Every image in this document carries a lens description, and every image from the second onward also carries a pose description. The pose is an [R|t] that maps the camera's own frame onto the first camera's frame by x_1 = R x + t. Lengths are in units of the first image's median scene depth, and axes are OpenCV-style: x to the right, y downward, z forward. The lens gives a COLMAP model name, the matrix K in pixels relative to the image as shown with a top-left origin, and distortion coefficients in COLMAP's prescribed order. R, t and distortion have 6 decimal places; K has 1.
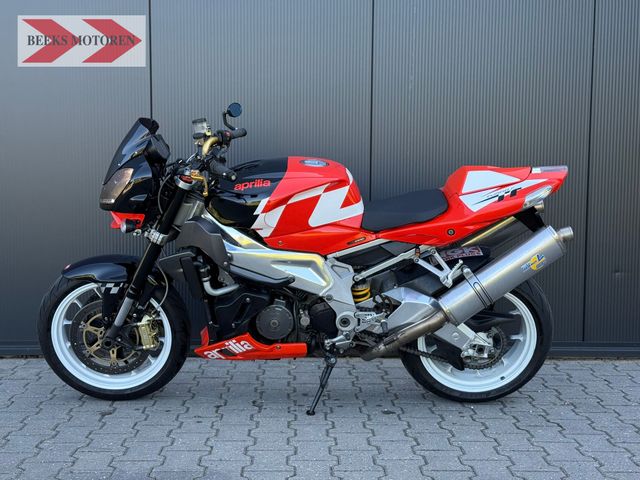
lens RADIAL K [[887.2, 0, 320.0], [0, 887.2, 240.0], [0, 0, 1]] dist [0.124982, -0.043243]
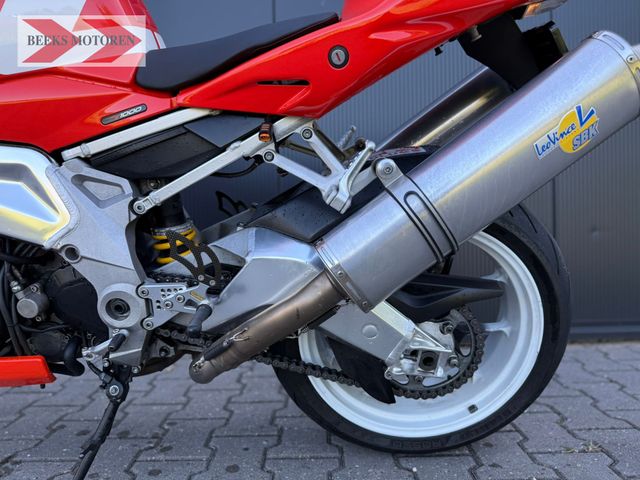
lens RADIAL K [[452.5, 0, 320.0], [0, 452.5, 240.0], [0, 0, 1]] dist [0.027807, -0.050782]
pose [[0.998673, -0.030718, -0.041329, 0.138842], [0.028731, 0.998442, -0.047842, 0.072588], [0.042735, 0.046591, 0.997999, 0.777970]]
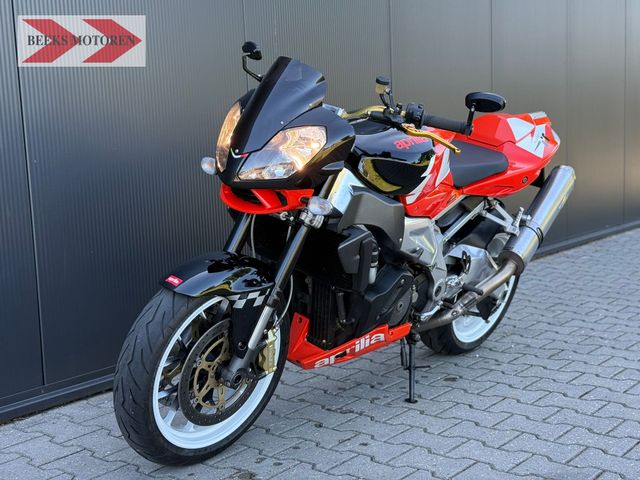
lens RADIAL K [[887.2, 0, 320.0], [0, 887.2, 240.0], [0, 0, 1]] dist [0.124982, -0.043243]
pose [[0.651313, -0.127336, 0.748049, -0.720641], [0.099740, 0.991632, 0.081957, -0.044894], [-0.752225, 0.021231, 0.658564, 0.494617]]
